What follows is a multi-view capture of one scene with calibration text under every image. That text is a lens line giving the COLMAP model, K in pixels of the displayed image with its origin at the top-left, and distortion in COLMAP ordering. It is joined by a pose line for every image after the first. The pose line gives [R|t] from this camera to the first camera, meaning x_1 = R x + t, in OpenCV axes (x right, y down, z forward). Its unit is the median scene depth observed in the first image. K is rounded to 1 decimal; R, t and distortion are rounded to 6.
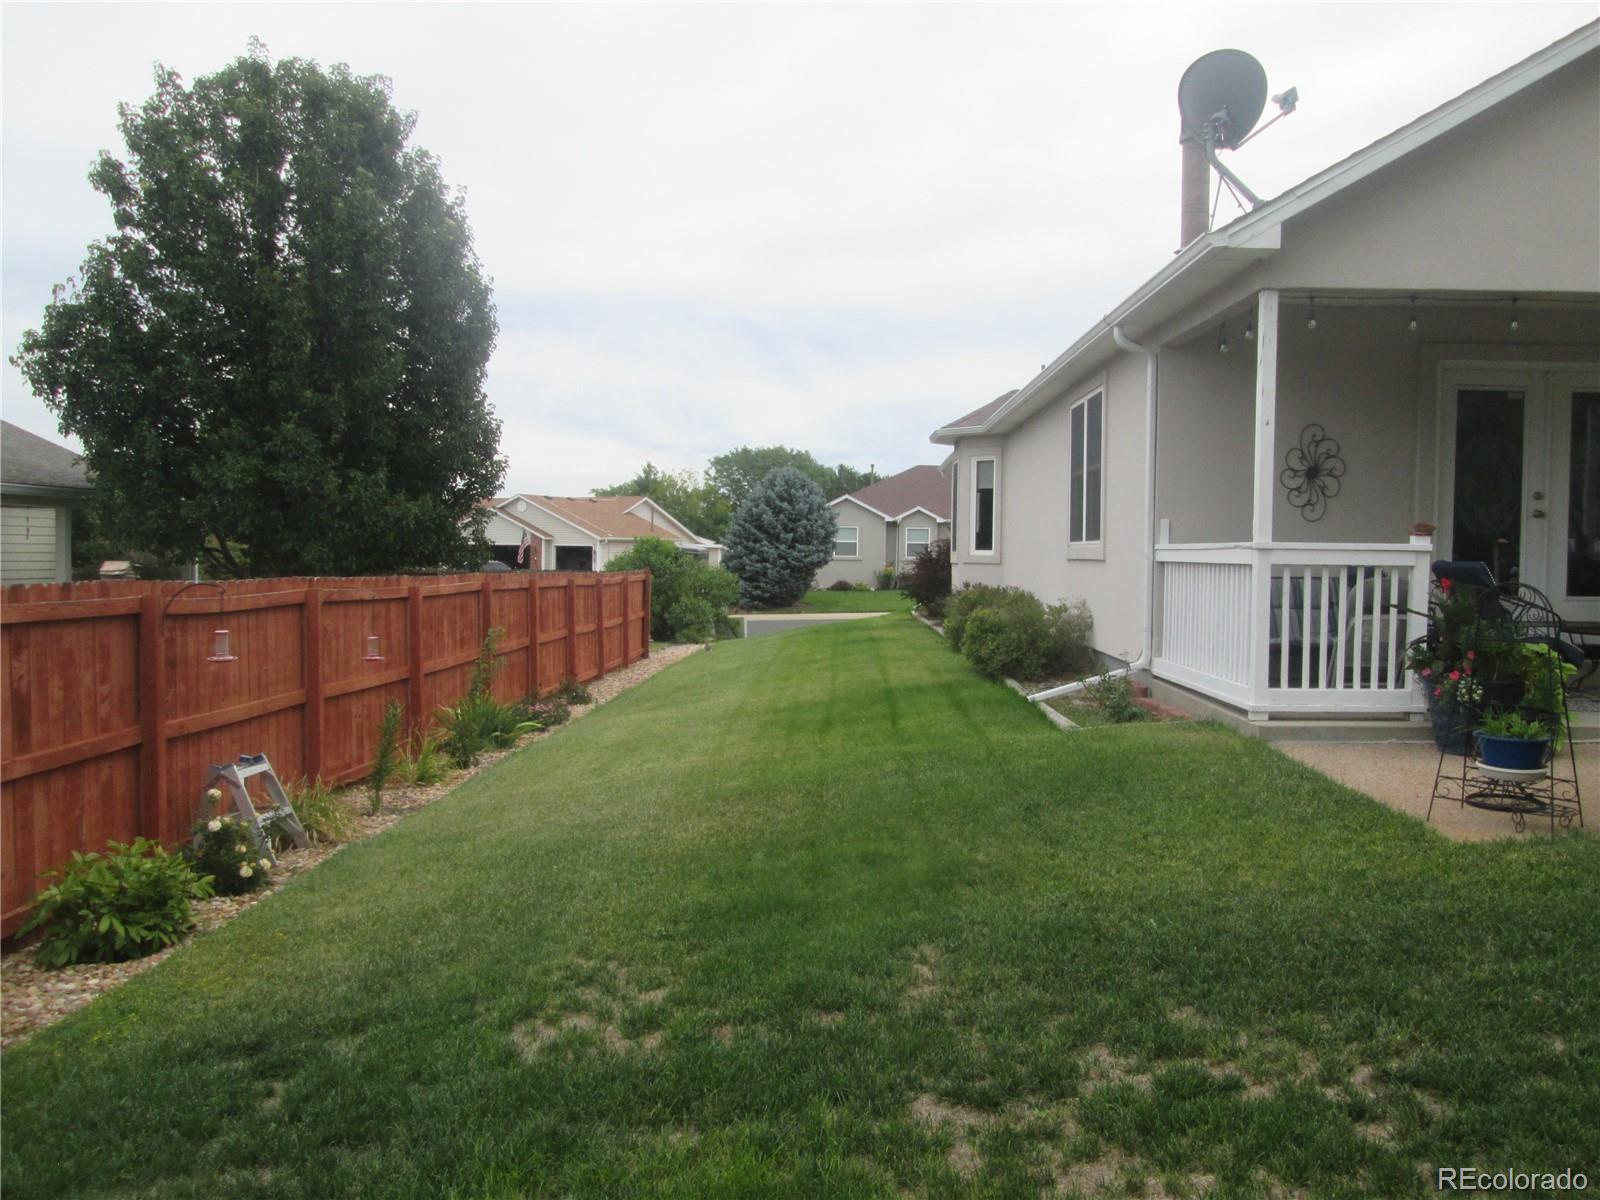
lens RADIAL K [[1309.3, 0, 800.0], [0, 1309.3, 600.0], [0, 0, 1]] dist [-0.017757, -0.005196]
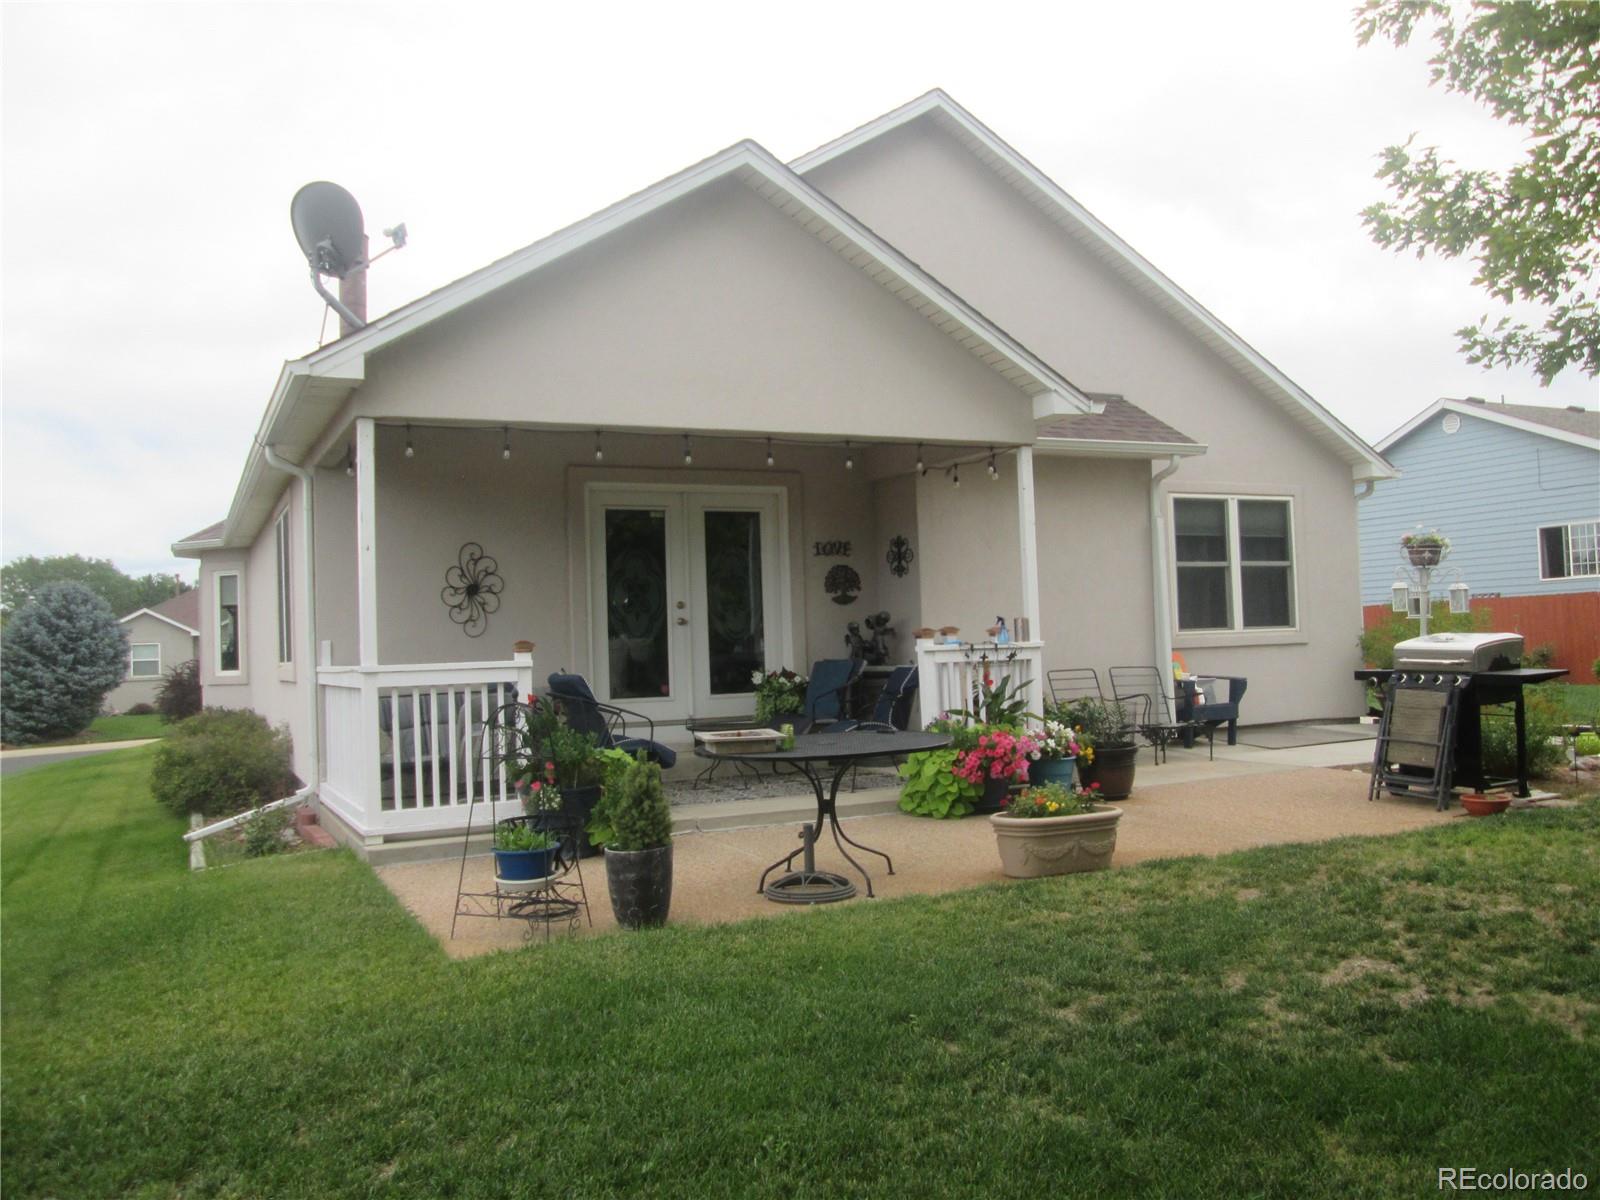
lens RADIAL K [[1318.2, 0, 800.0], [0, 1318.2, 600.0], [0, 0, 1]] dist [0.000013, 0.002220]
pose [[0.908954, -0.029674, 0.415838, 0.188517], [0.059986, 0.996393, -0.060016, -0.011125], [-0.412557, 0.079496, 0.907456, -0.049971]]
